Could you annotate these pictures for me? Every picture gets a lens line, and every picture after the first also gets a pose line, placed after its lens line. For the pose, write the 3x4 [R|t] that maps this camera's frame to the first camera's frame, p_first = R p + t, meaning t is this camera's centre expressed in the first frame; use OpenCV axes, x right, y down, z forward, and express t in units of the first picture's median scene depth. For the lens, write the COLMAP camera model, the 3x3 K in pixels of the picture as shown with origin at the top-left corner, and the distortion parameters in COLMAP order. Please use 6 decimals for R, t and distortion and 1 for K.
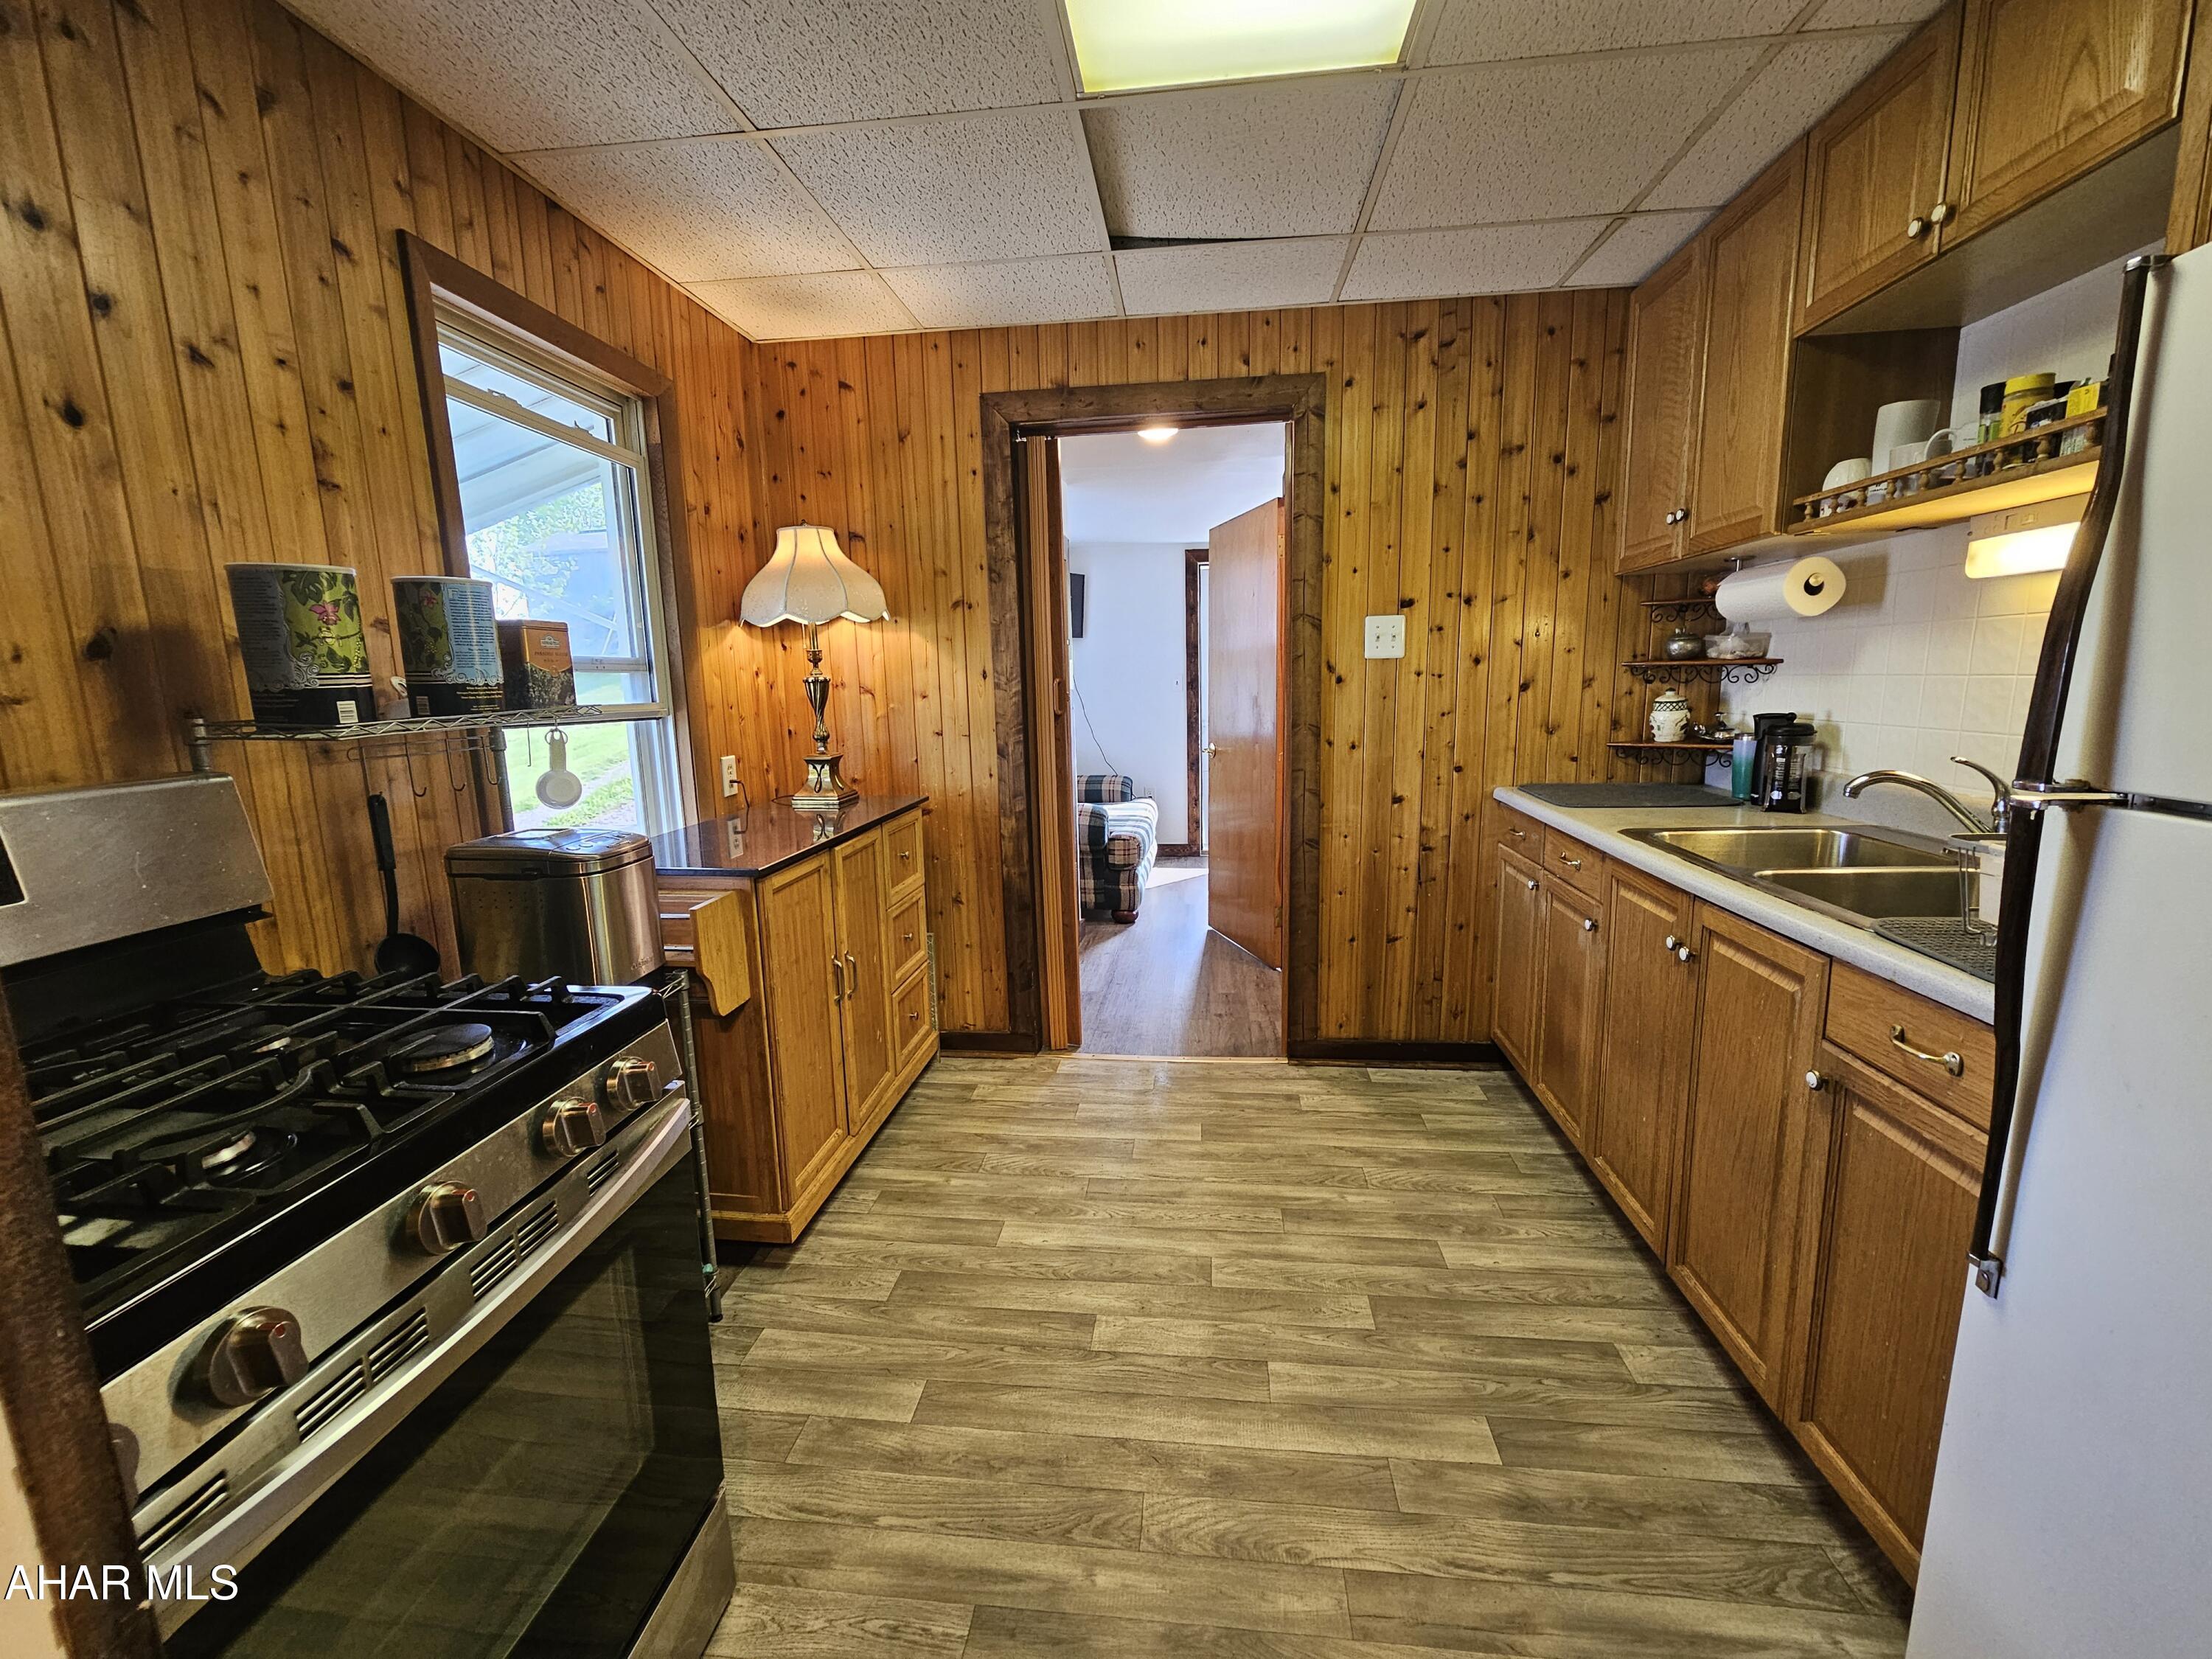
lens RADIAL K [[926.0, 0, 1103.6], [0, 926.0, 829.1], [0, 0, 1]] dist [-0.000645, -0.000390]
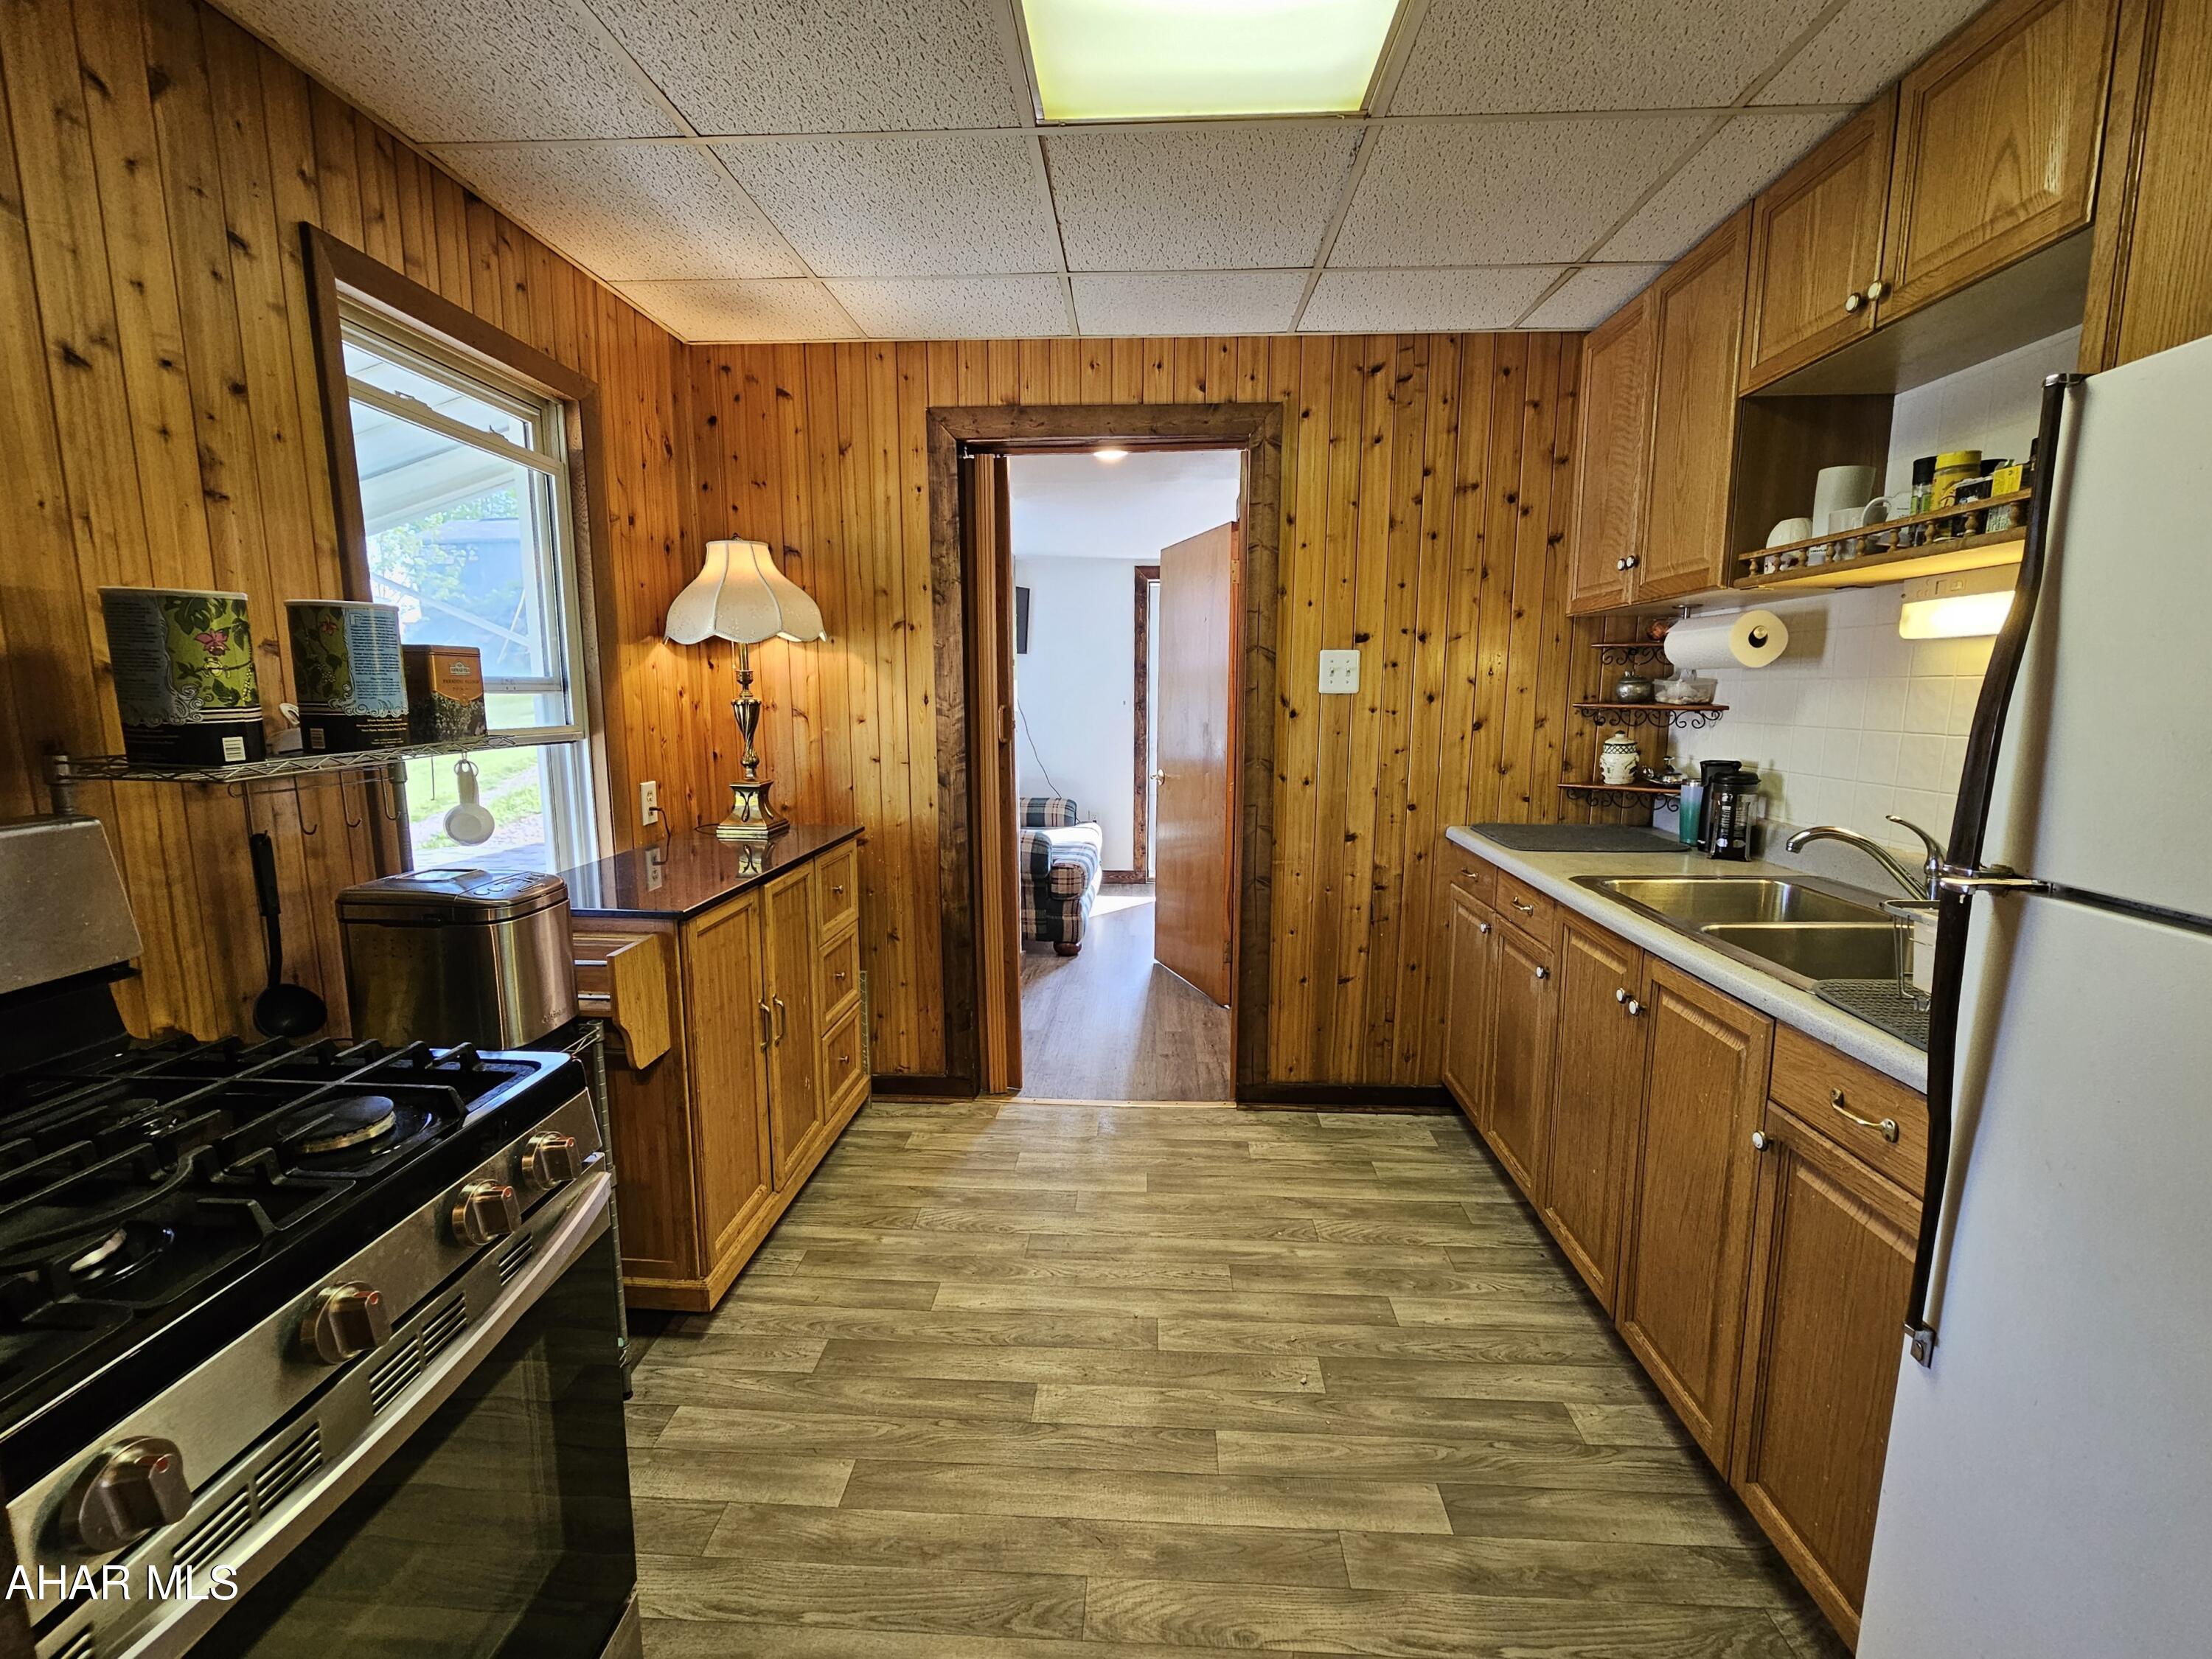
lens RADIAL K [[971.2, 0, 1106.0], [0, 971.2, 829.5], [0, 0, 1]] dist [-0.001222, 0.000494]
pose [[0.997828, 0.014410, 0.064279, -0.009950], [-0.013221, 0.999734, -0.018895, -0.027363], [-0.064534, 0.018005, 0.997753, -0.010284]]
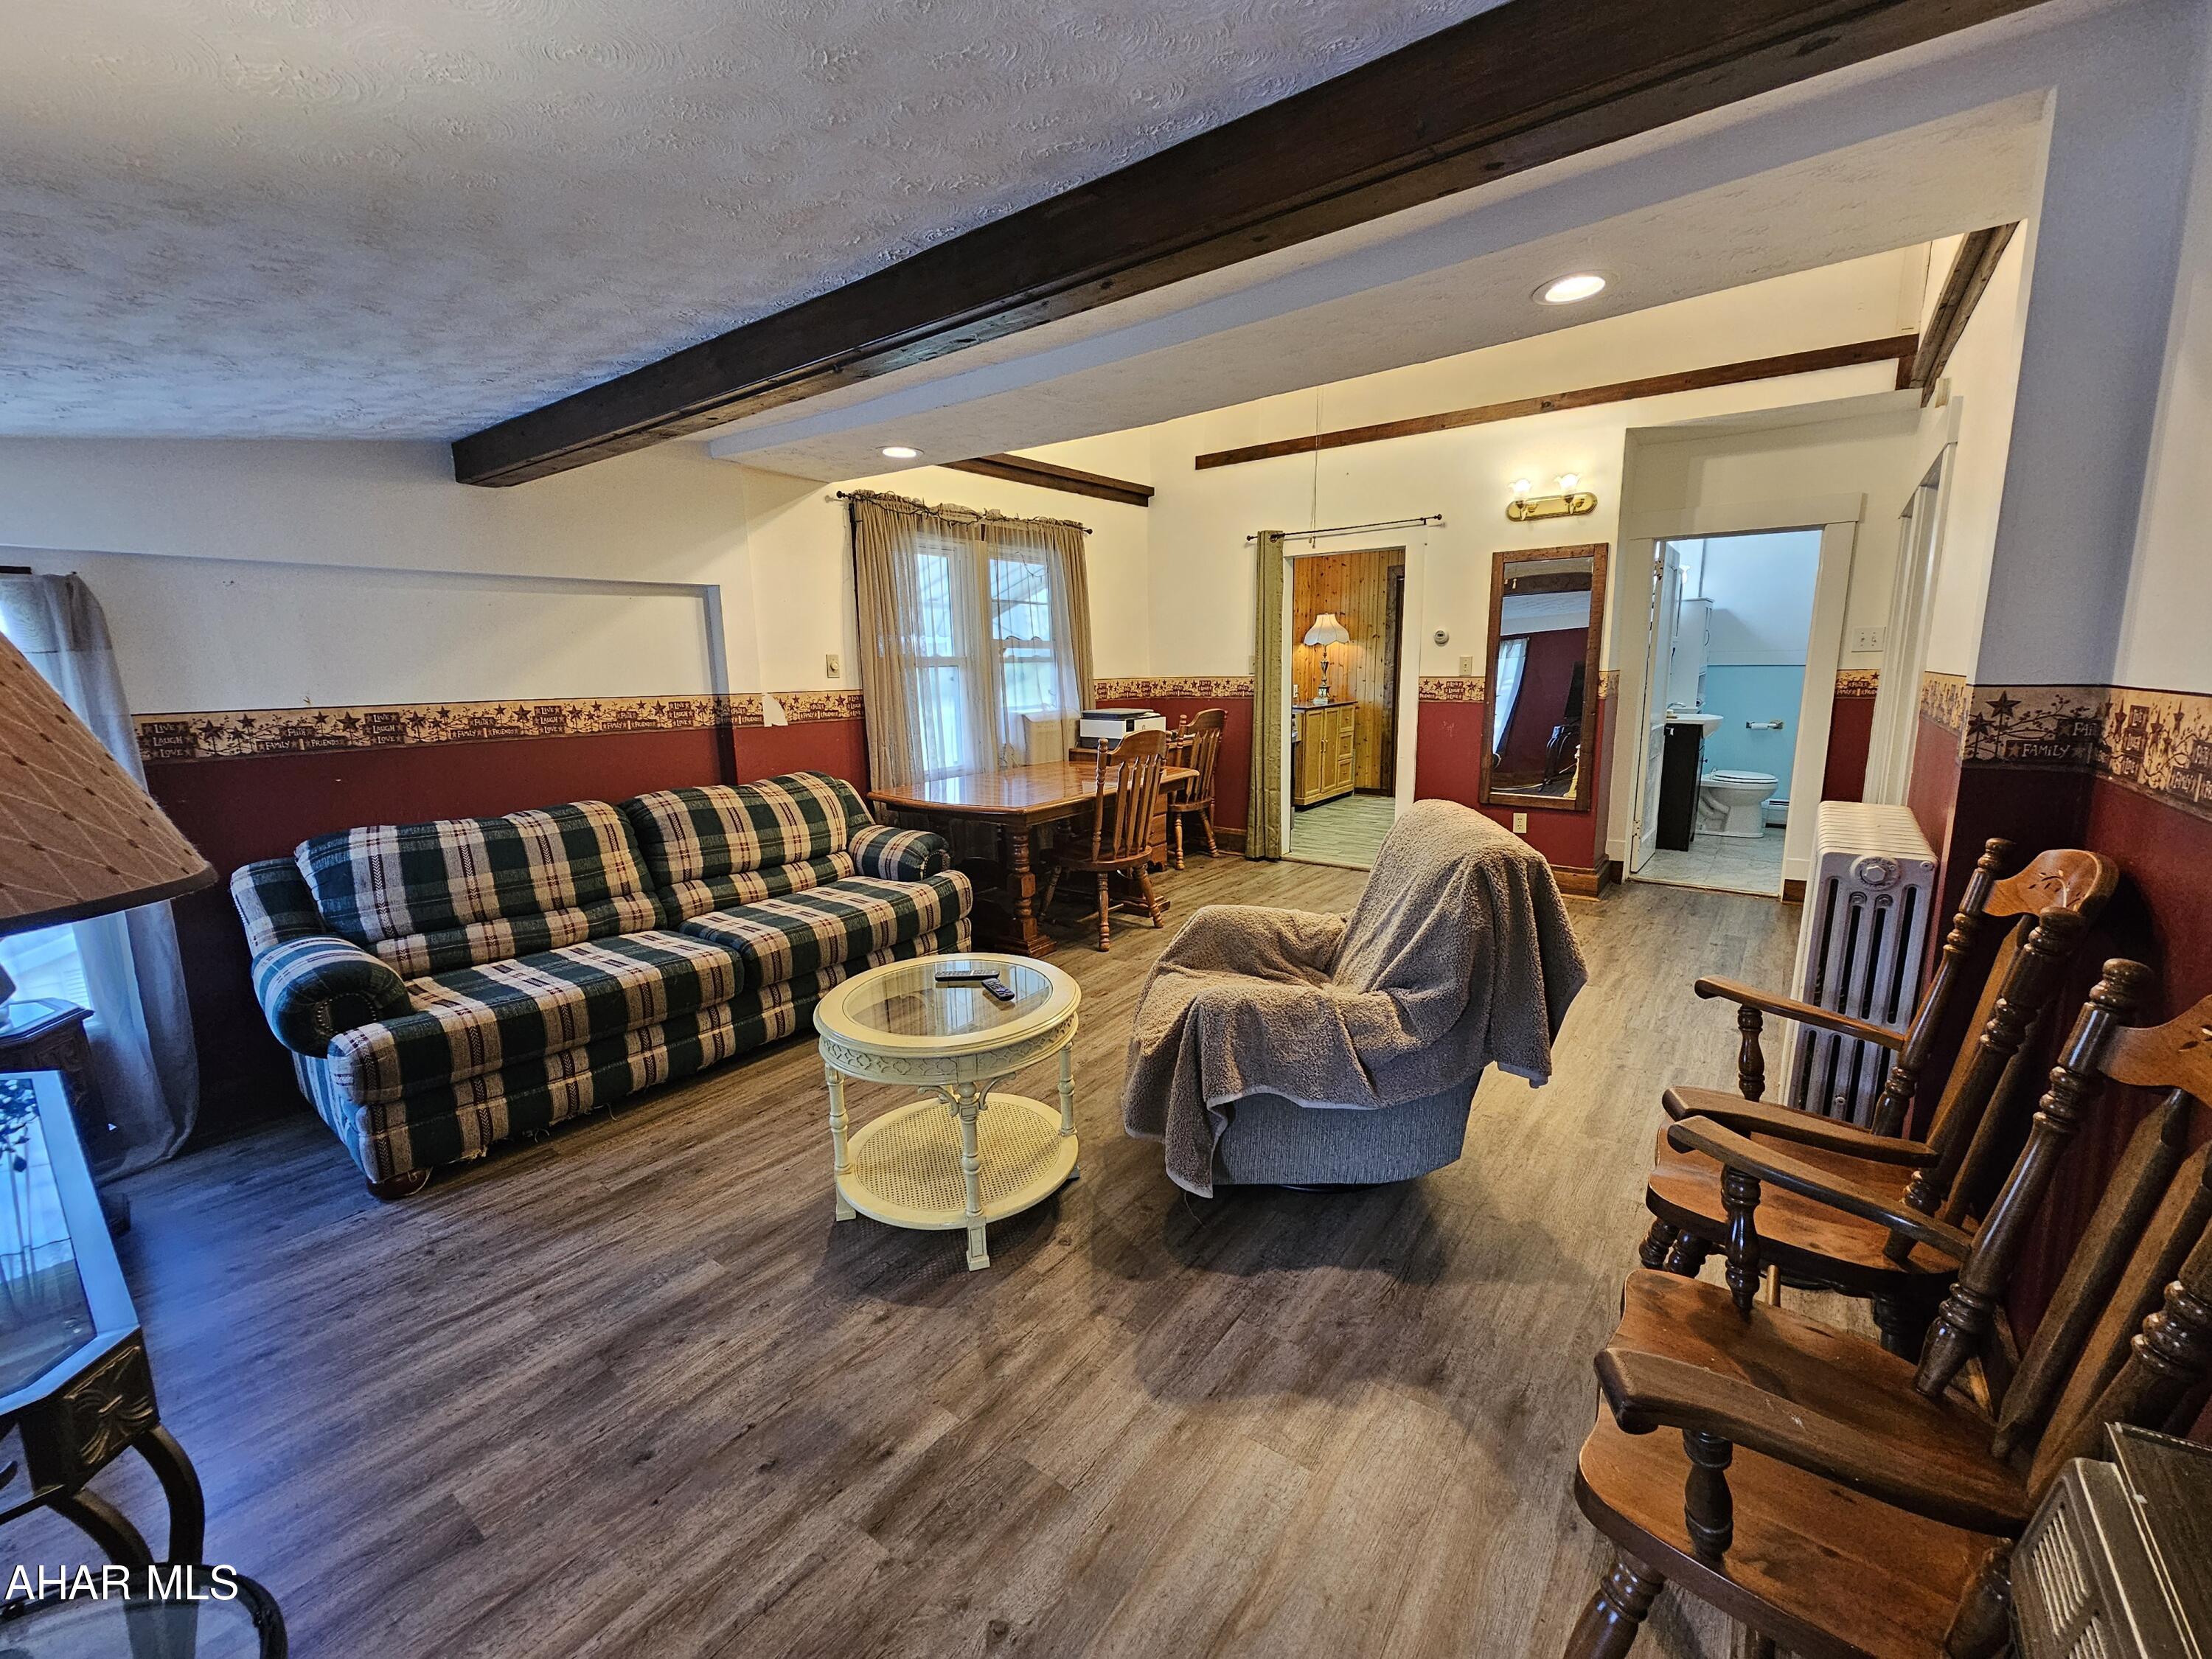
lens RADIAL K [[902.7, 0, 1101.2], [0, 902.7, 832.4], [0, 0, 1]] dist [0.000176, 0.000118]
pose [[0.860113, 0.106275, -0.498910, 0.949345], [-0.086554, 0.994280, 0.062579, 0.435496], [0.502707, -0.010642, 0.864391, -3.077727]]
